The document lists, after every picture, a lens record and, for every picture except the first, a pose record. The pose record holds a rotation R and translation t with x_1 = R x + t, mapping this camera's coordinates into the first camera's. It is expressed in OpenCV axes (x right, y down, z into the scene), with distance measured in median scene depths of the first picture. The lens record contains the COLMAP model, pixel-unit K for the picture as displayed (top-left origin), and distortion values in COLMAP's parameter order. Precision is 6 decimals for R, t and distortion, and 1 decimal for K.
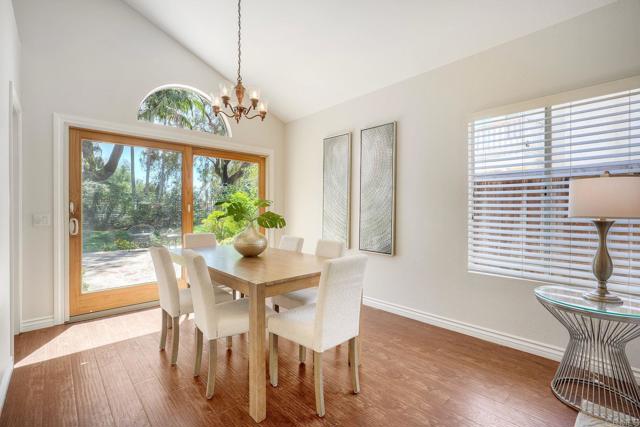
lens RADIAL K [[291.5, 0, 323.1], [0, 291.5, 217.2], [0, 0, 1]] dist [-0.000911, 0.000464]
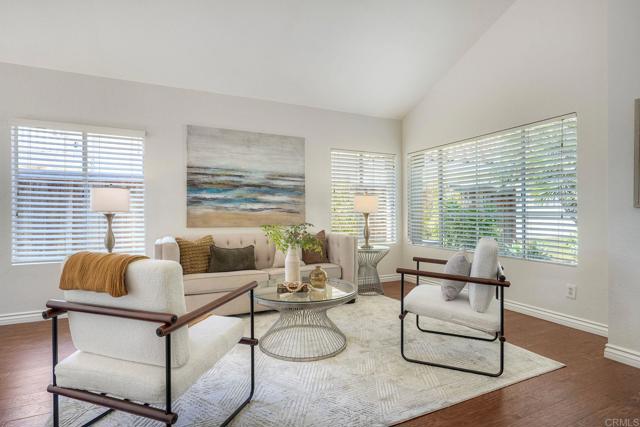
lens RADIAL K [[319.8, 0, 321.3], [0, 319.8, 215.8], [0, 0, 1]] dist [-0.002195, -0.000070]
pose [[0.325587, -0.003661, 0.945505, -0.242140], [0.004432, 0.999987, 0.002345, 0.008552], [-0.945502, 0.003427, 0.325599, -0.462736]]
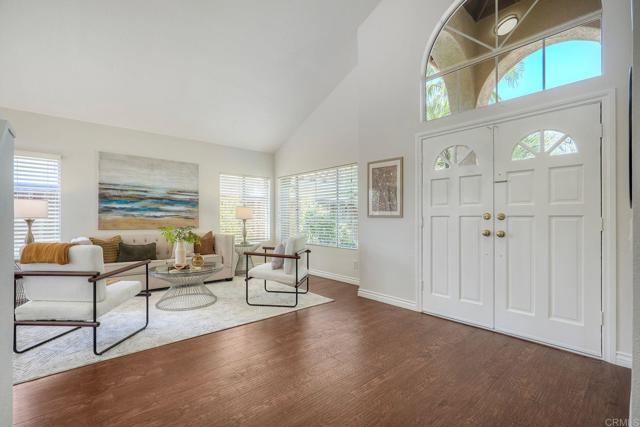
lens RADIAL K [[291.5, 0, 321.6], [0, 291.5, 218.6], [0, 0, 1]] dist [-0.000911, 0.000464]
pose [[0.056983, 0.003308, 0.998370, -0.662771], [0.002413, 0.999991, -0.003451, 0.004762], [-0.998372, 0.002606, 0.056974, -0.788894]]
